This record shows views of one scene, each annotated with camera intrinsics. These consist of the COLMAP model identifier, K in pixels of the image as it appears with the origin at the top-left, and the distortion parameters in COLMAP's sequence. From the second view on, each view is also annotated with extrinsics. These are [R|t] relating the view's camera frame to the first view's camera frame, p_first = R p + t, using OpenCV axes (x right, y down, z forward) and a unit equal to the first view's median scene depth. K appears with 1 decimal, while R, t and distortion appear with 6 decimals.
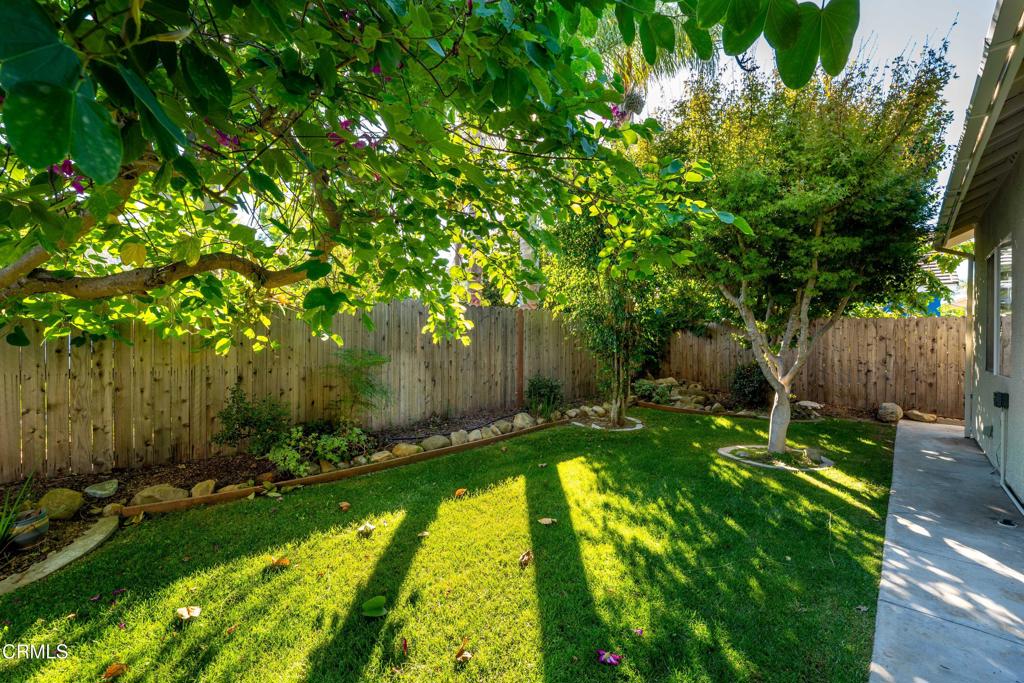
lens RADIAL K [[445.7, 0, 515.7], [0, 445.7, 340.7], [0, 0, 1]] dist [-0.015736, -0.000140]
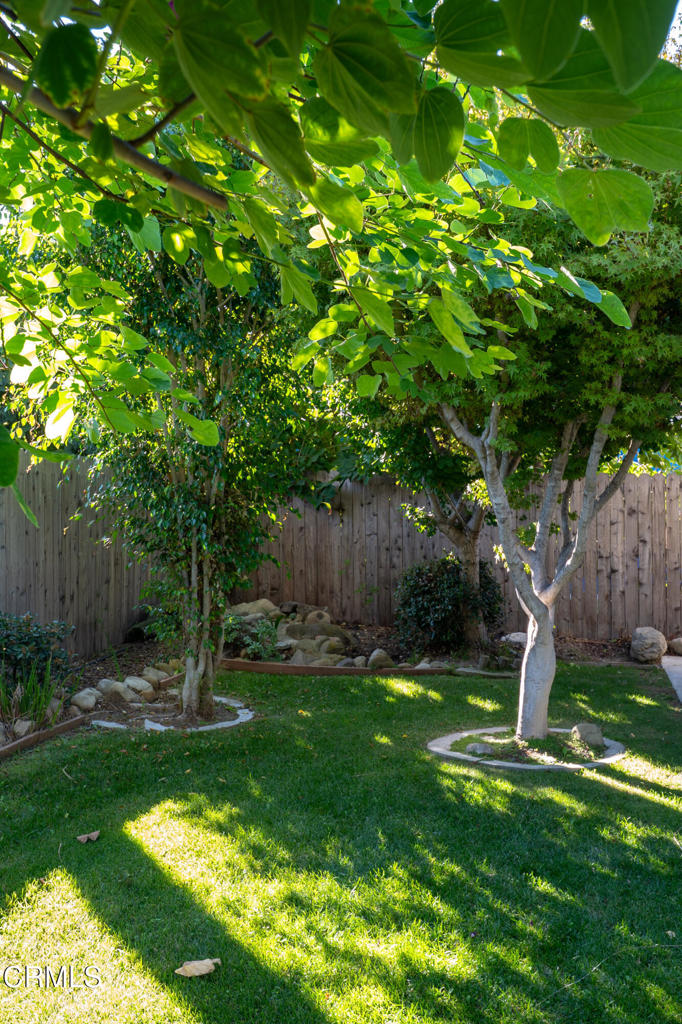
lens RADIAL K [[1067.7, 0, 341.0], [0, 1067.7, 512.1], [0, 0, 1]] dist [0.062822, 0.000000]
pose [[0.854860, -0.006864, 0.518814, -0.226341], [0.005887, 0.999976, 0.003530, -0.014301], [-0.518826, 0.000036, 0.854880, 0.044995]]
